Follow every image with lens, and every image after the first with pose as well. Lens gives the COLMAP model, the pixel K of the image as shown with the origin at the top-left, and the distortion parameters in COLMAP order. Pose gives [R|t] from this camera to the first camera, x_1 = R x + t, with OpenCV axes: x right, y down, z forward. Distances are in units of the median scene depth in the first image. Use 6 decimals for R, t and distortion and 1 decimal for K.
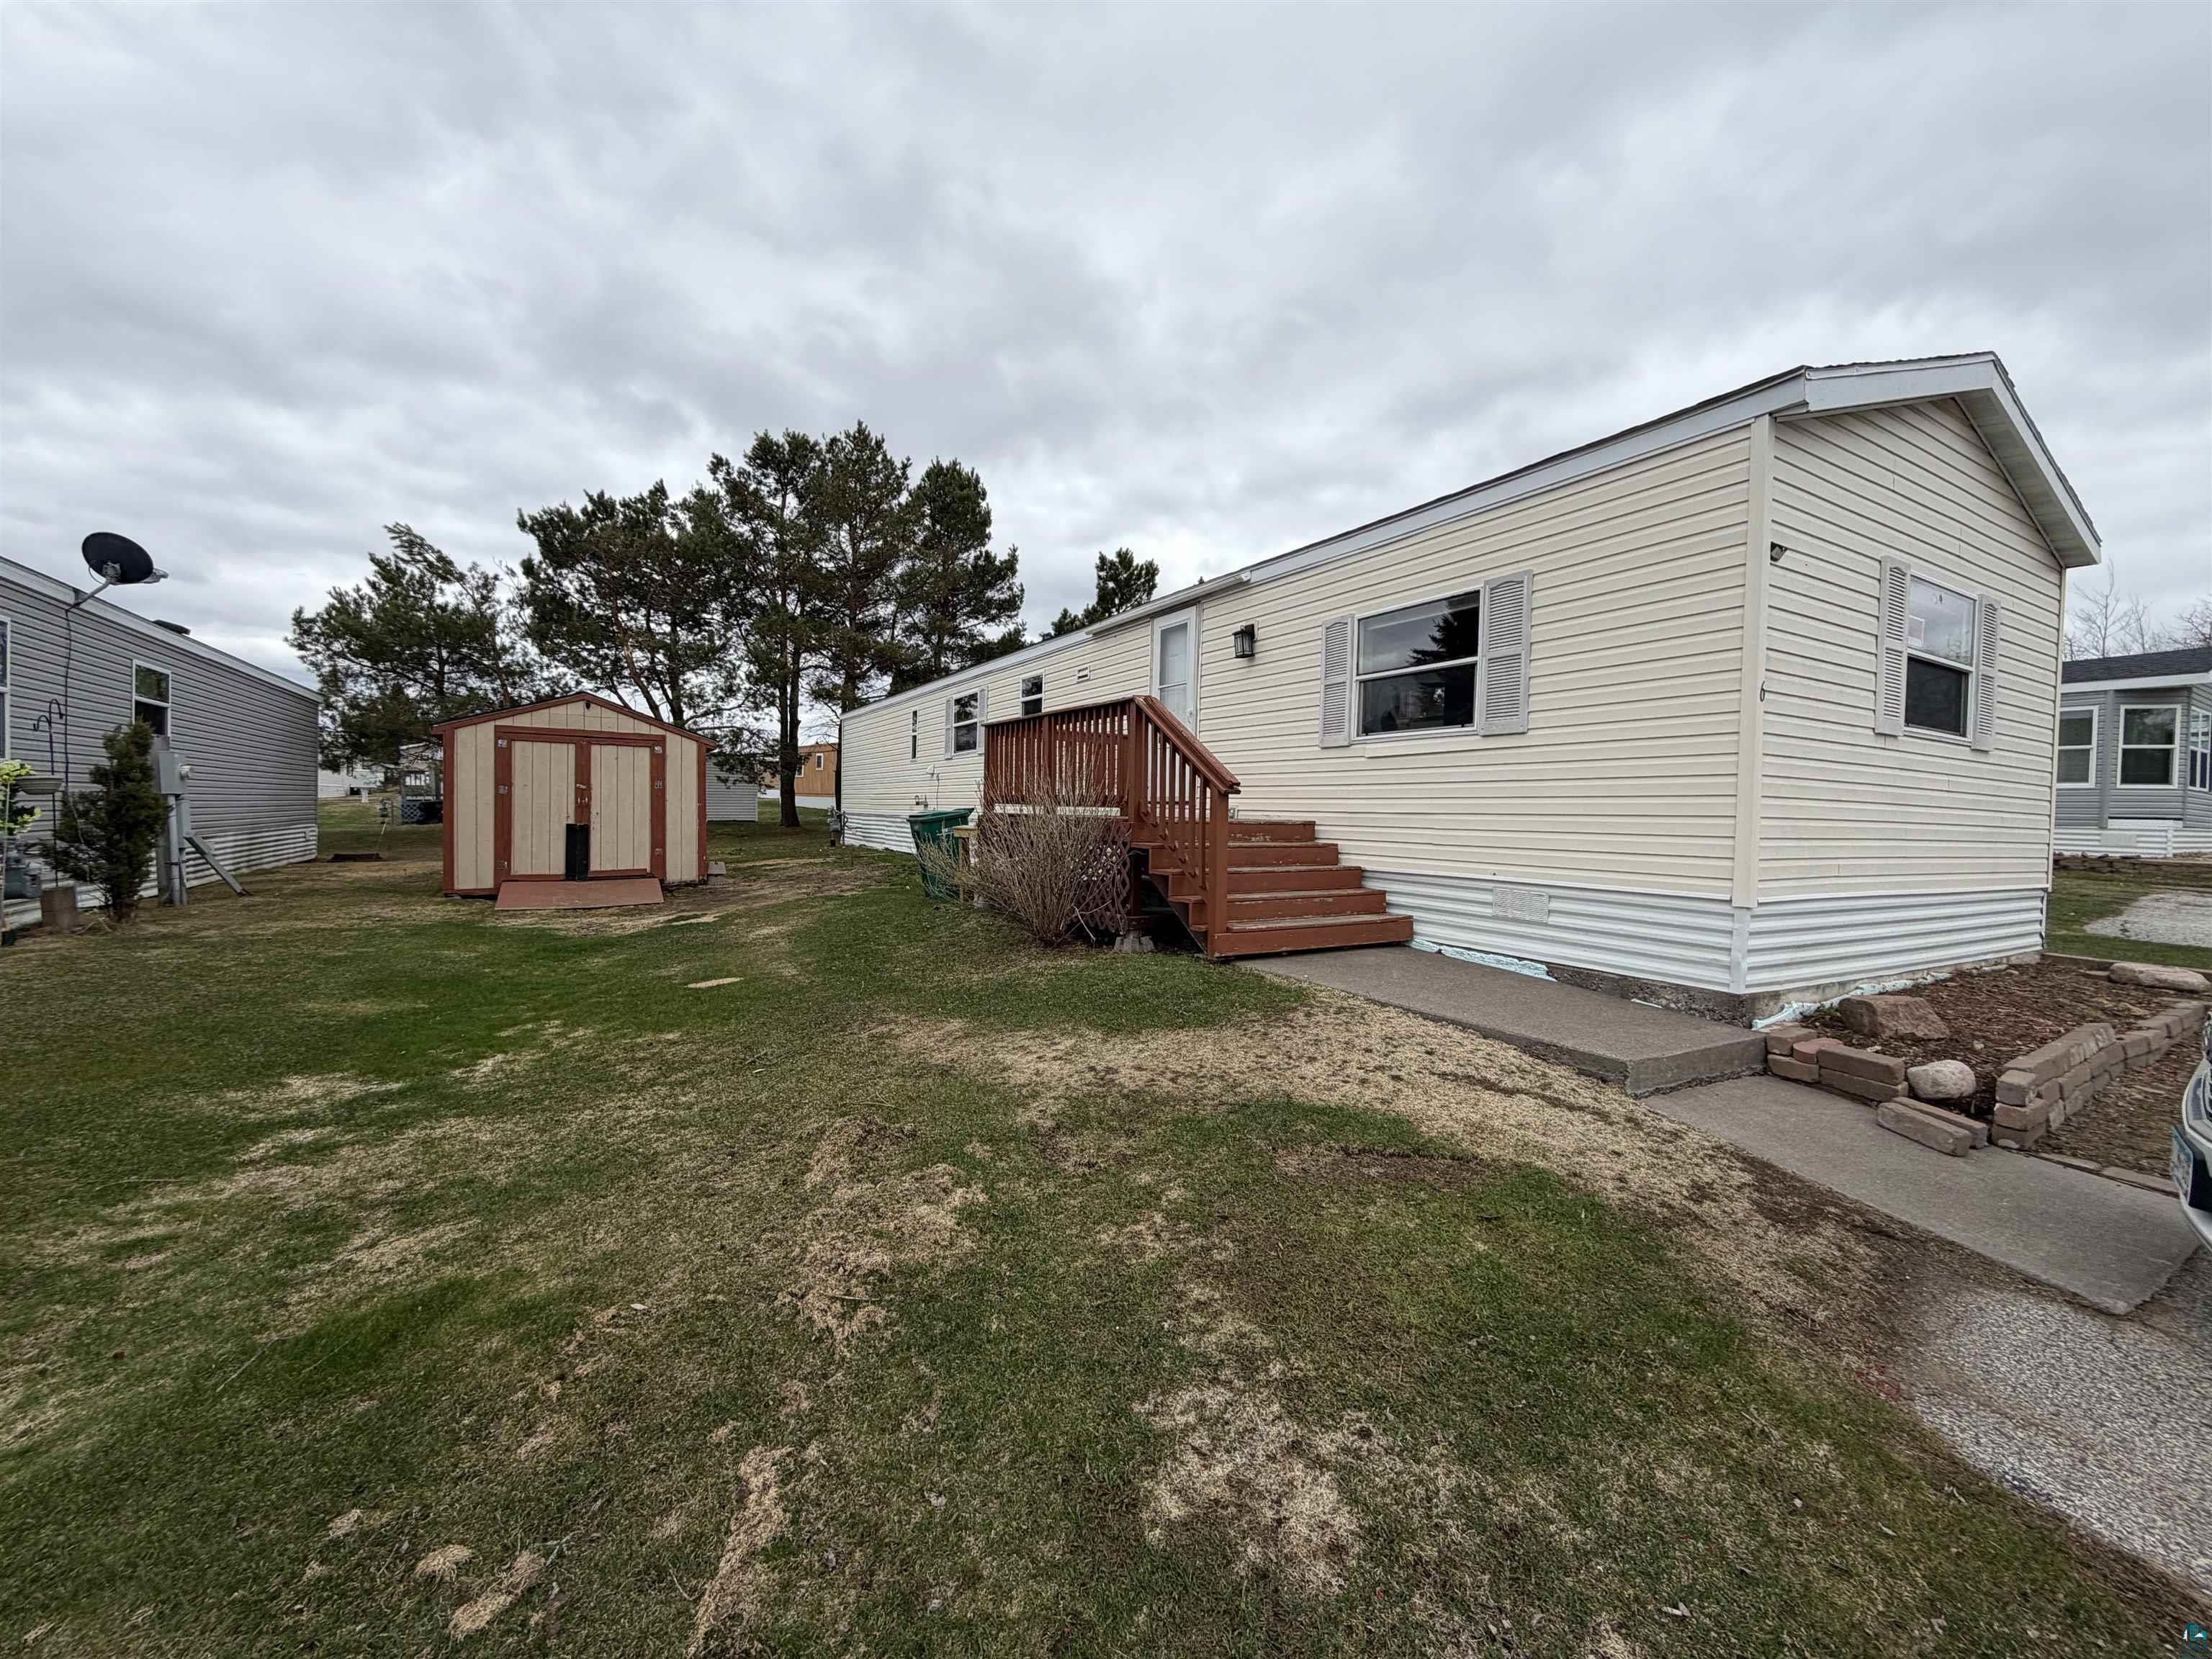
lens RADIAL K [[879.5, 0, 1101.1], [0, 879.5, 832.8], [0, 0, 1]] dist [-0.001055, 0.000753]
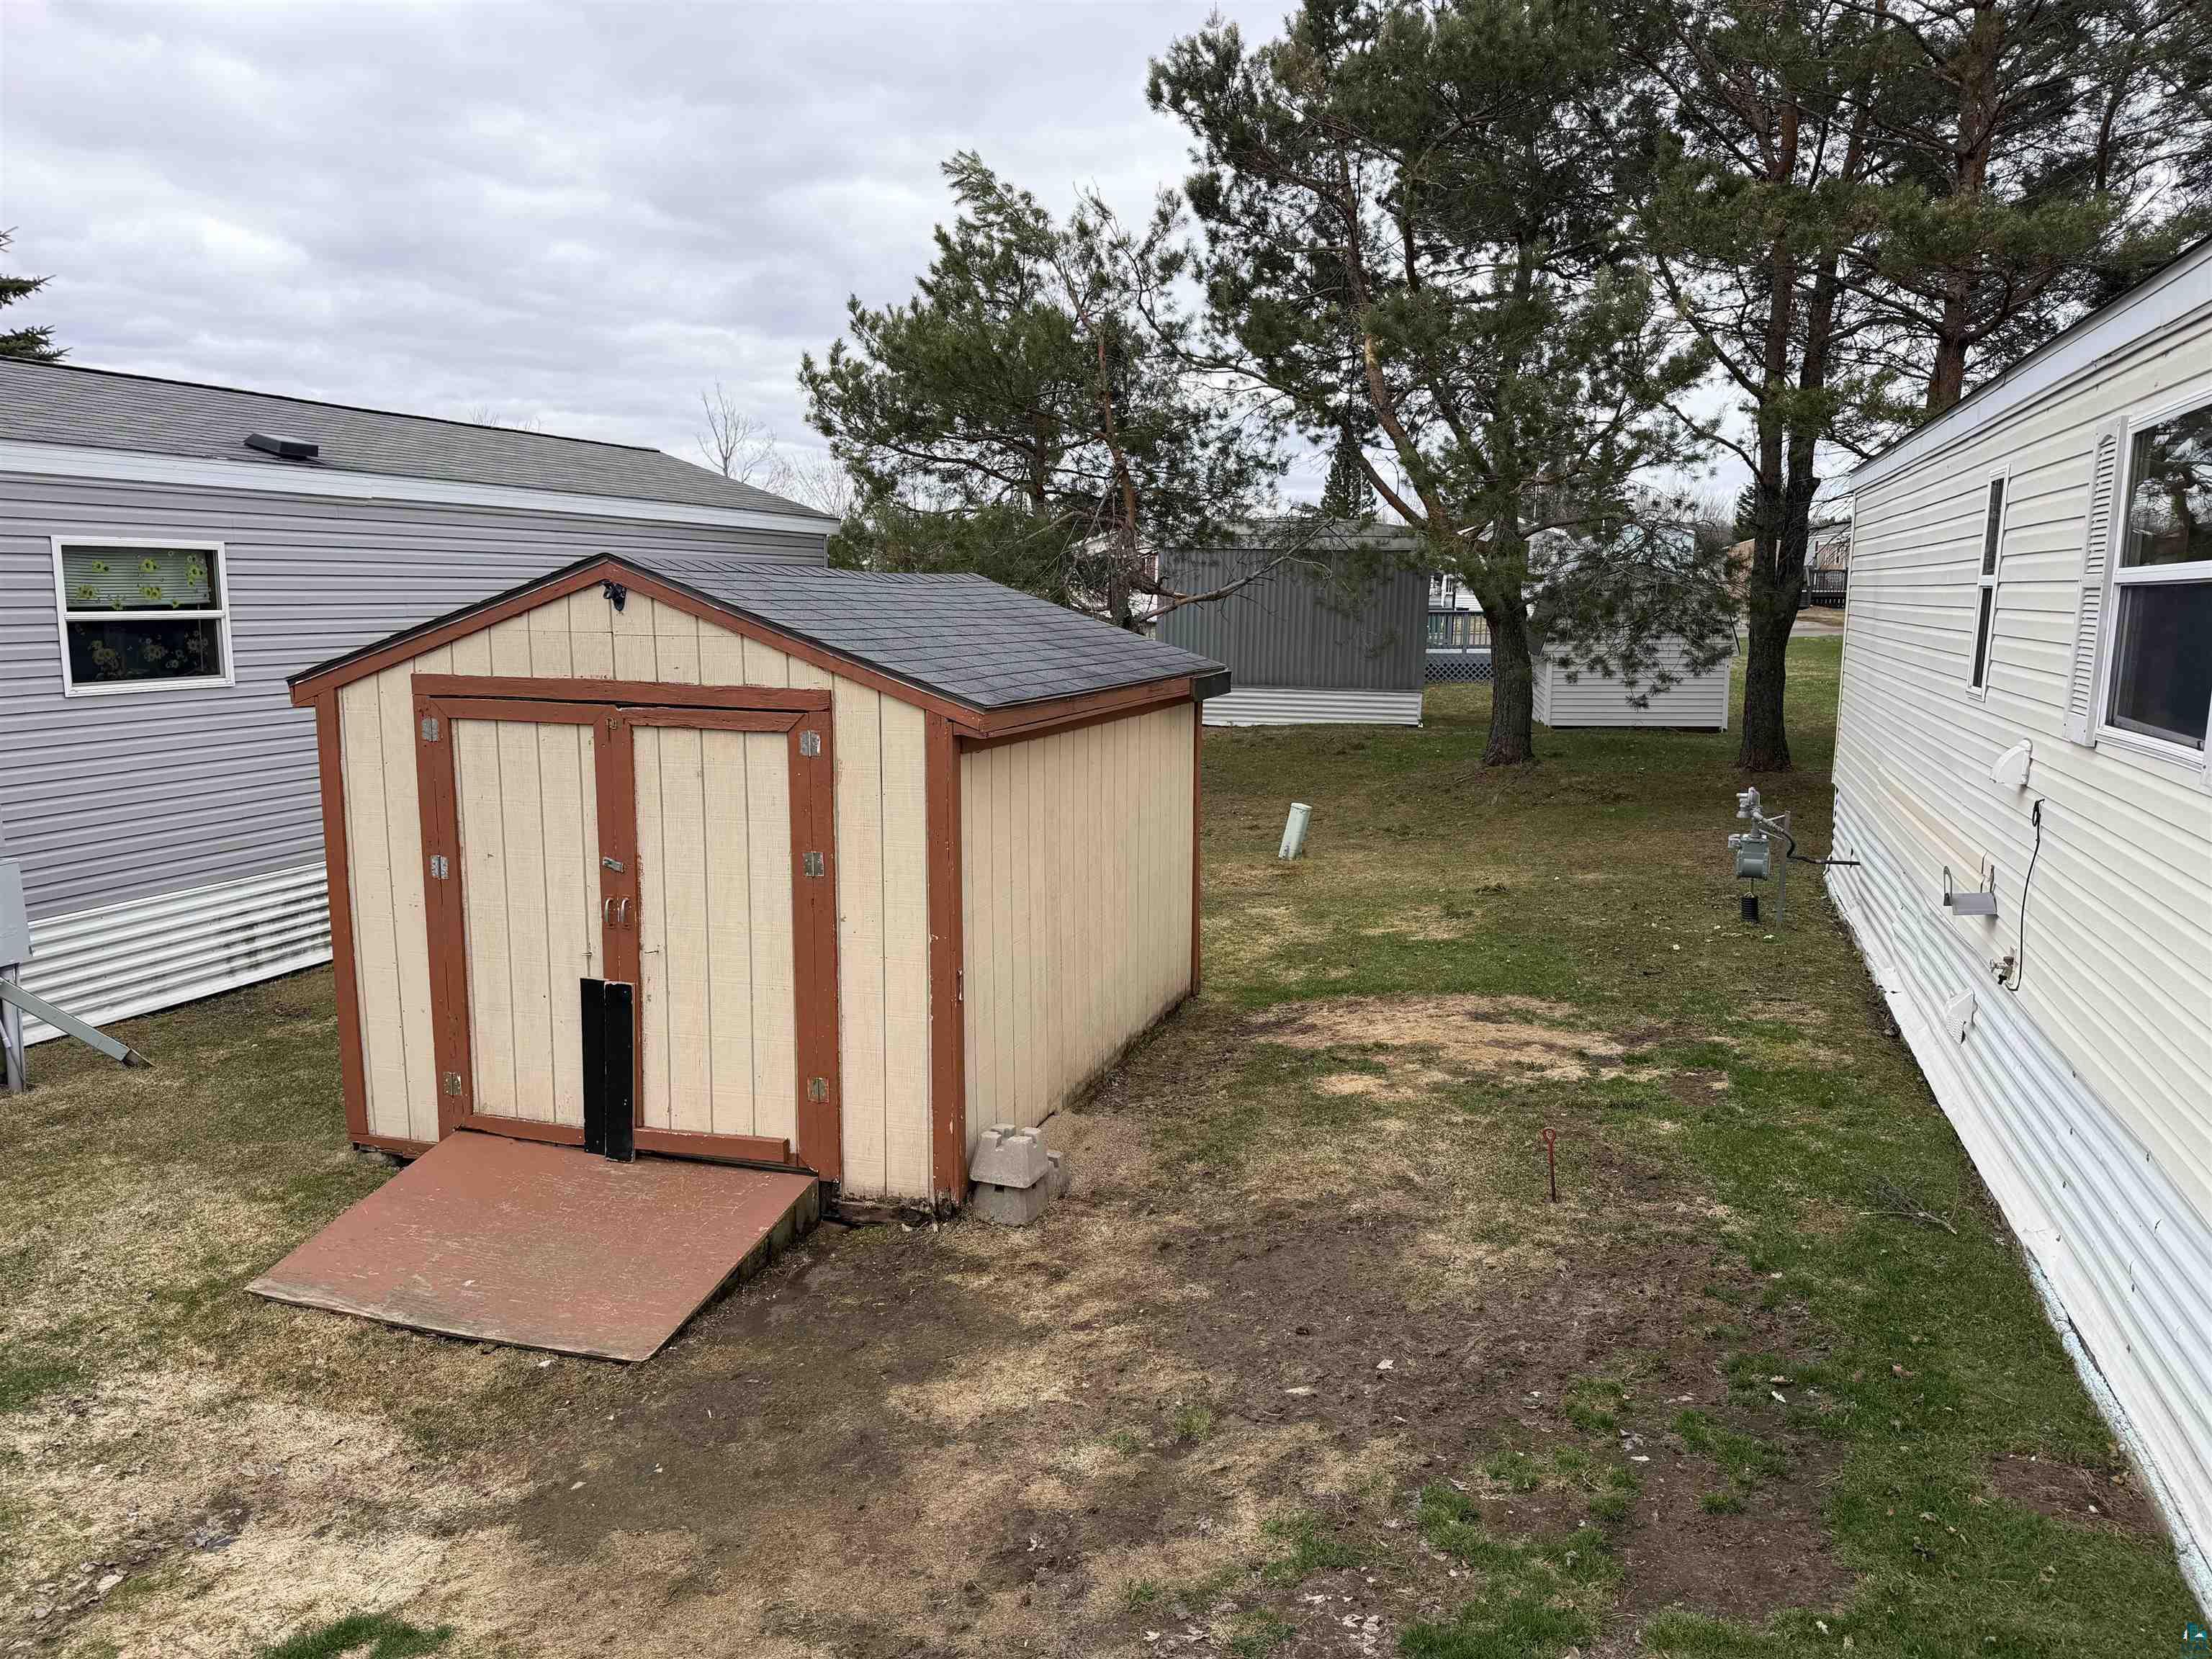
lens RADIAL K [[1582.8, 0, 1110.8], [0, 1582.8, 836.8], [0, 0, 1]] dist [0.013899, 0.001494]
pose [[0.654907, 0.102271, -0.748757, -0.056349], [-0.016344, 0.992486, 0.121266, -0.130851], [0.755533, -0.067180, 0.651657, 0.757703]]
